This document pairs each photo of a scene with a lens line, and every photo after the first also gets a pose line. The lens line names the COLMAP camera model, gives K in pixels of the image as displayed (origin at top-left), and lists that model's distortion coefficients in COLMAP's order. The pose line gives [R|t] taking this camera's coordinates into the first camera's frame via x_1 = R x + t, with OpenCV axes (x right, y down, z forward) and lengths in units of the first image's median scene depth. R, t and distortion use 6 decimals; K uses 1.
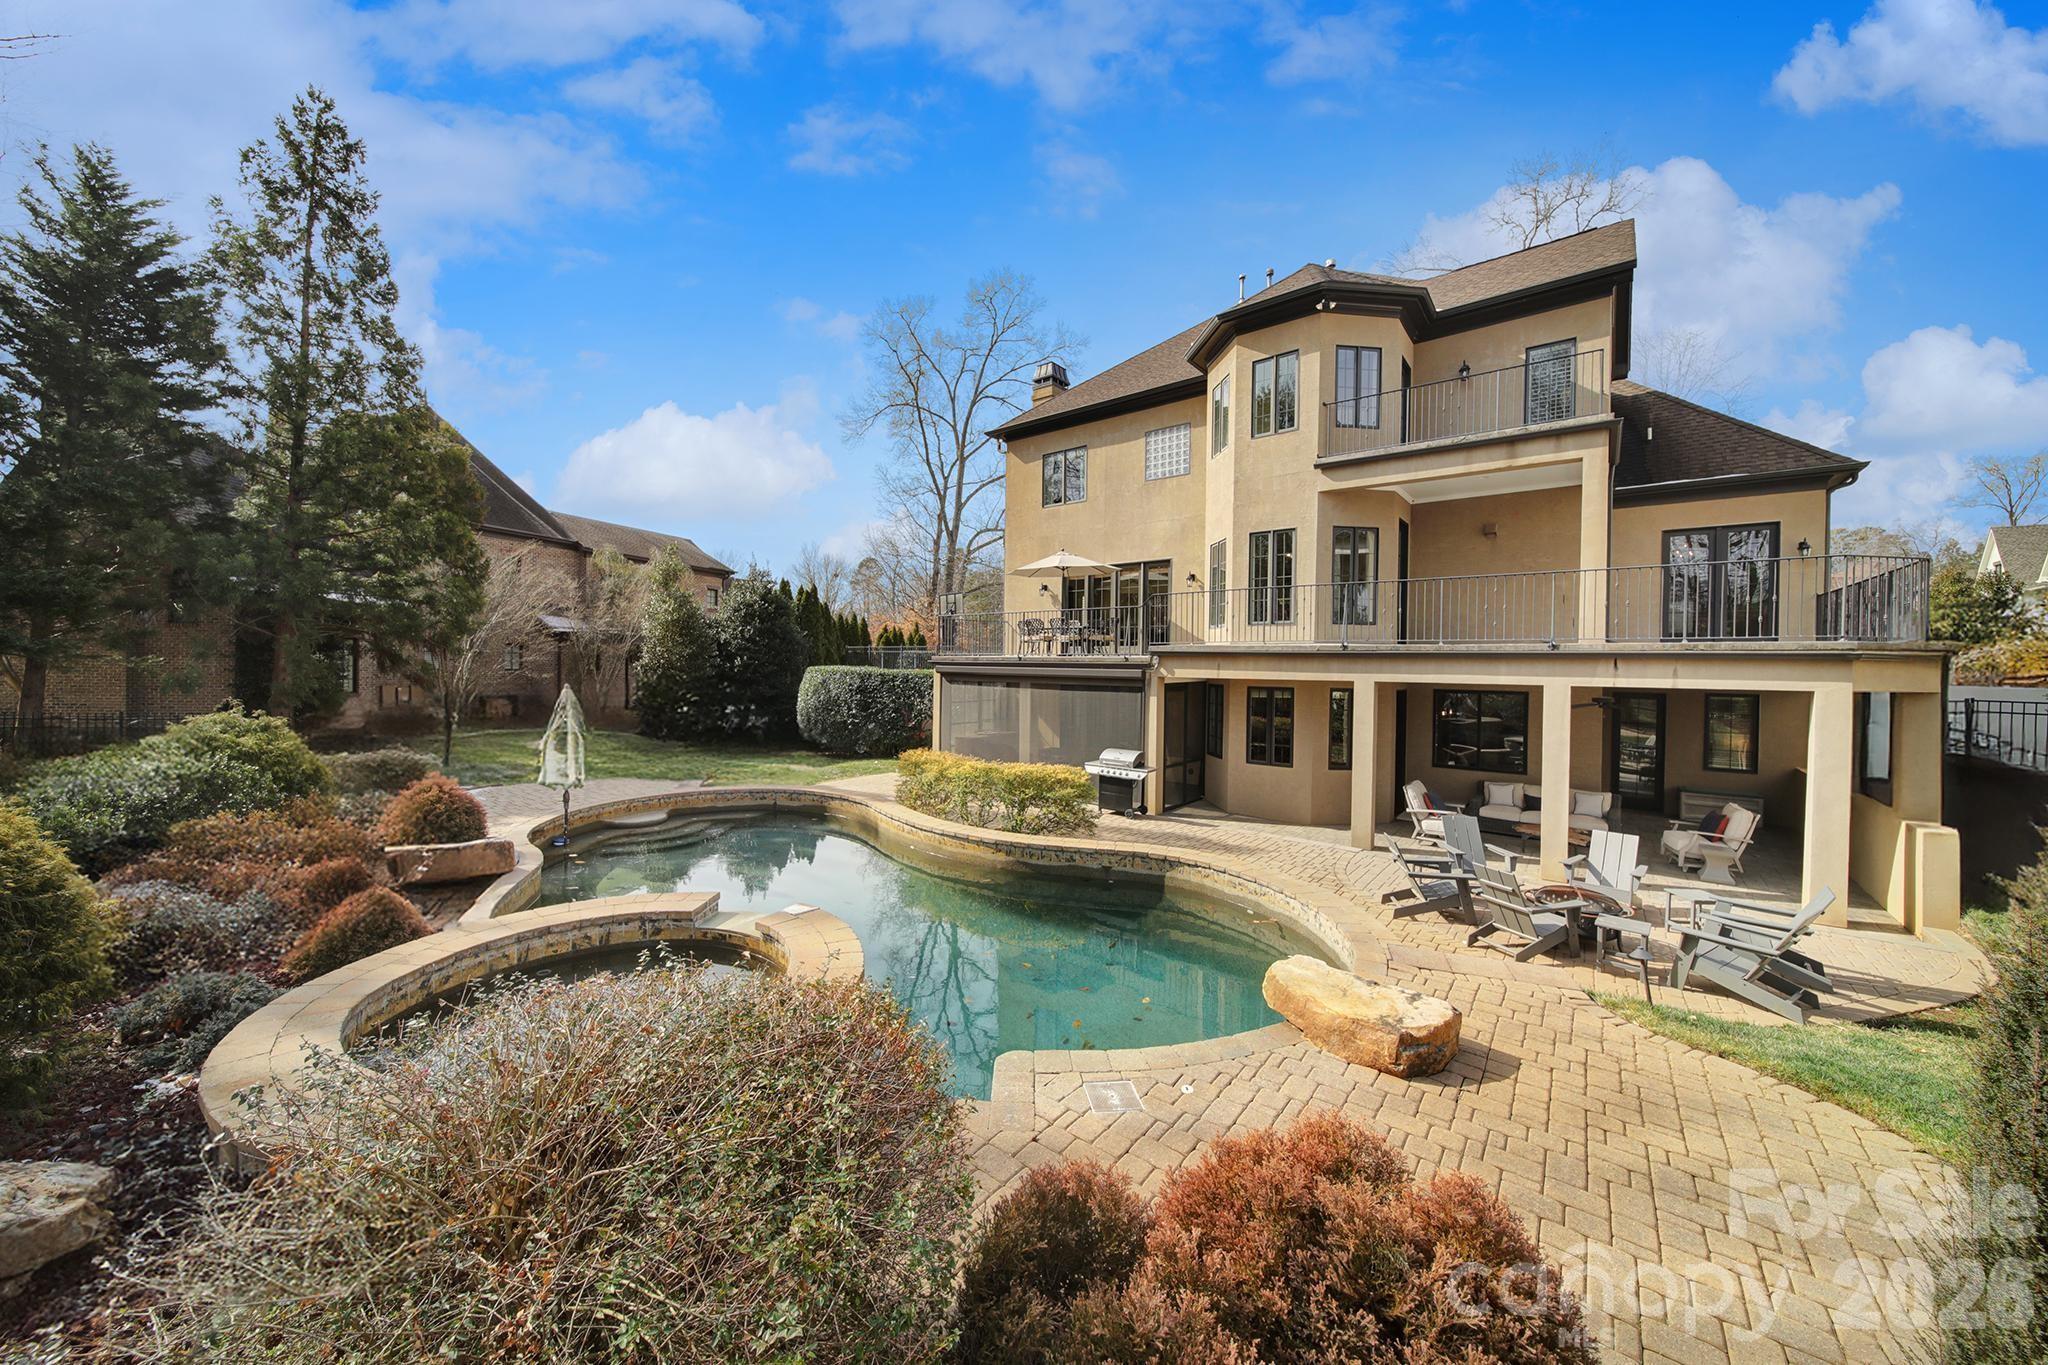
lens RADIAL K [[724.5, 0, 1018.5], [0, 724.5, 668.9], [0, 0, 1]] dist [-0.000912, -0.000587]
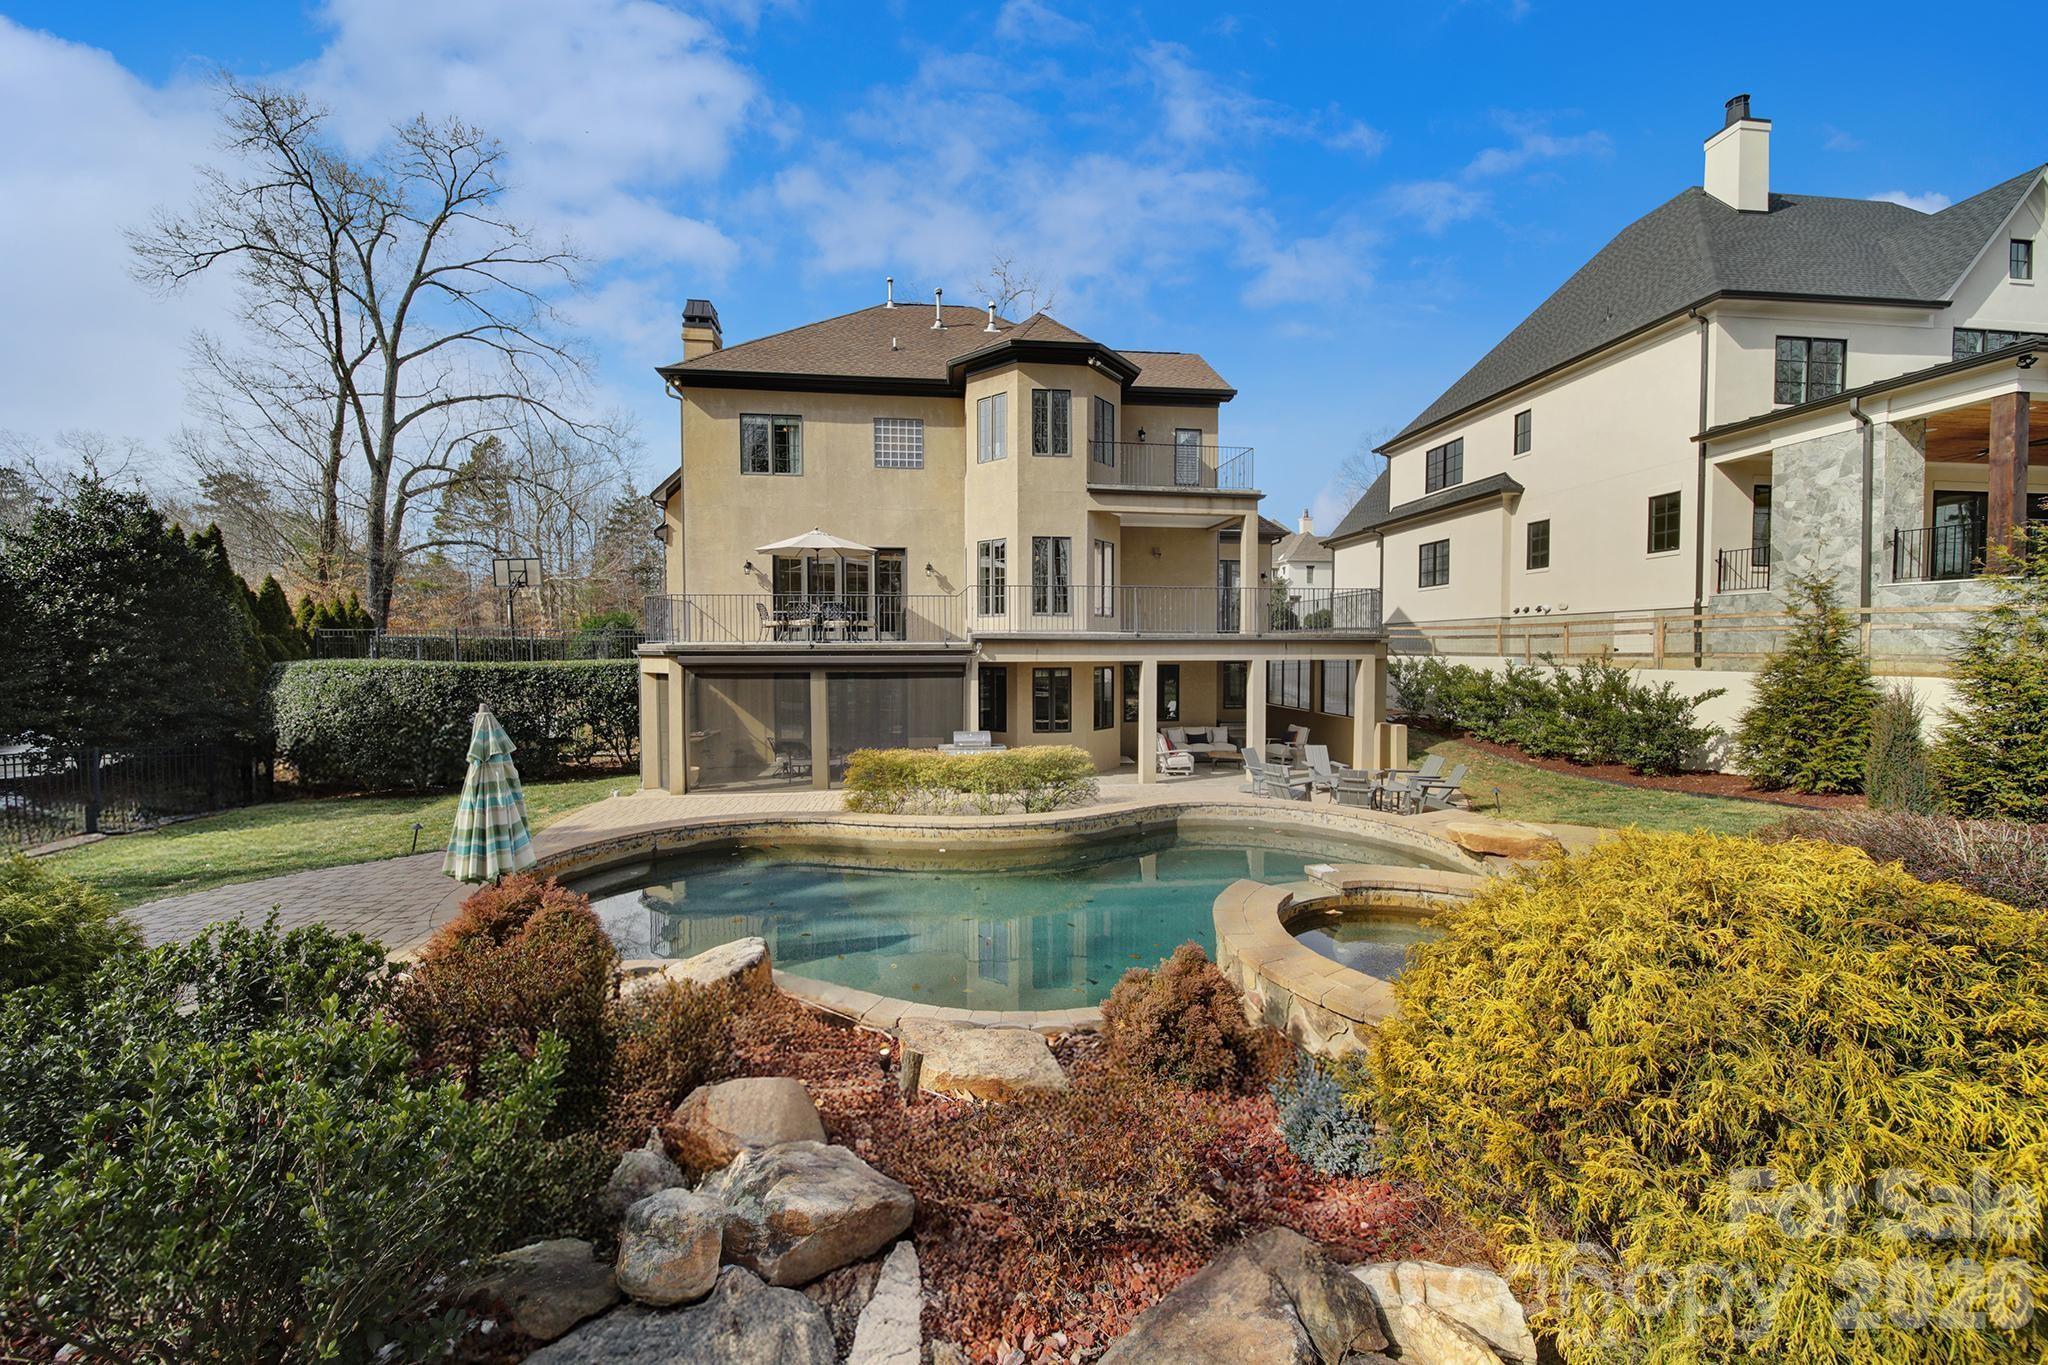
lens RADIAL K [[724.5, 0, 1022.1], [0, 724.5, 675.2], [0, 0, 1]] dist [-0.000912, -0.000587]
pose [[0.688822, -0.044937, 0.723536, -0.538388], [0.016260, 0.998784, 0.046552, -0.018605], [-0.724748, -0.020301, 0.688715, 0.195352]]
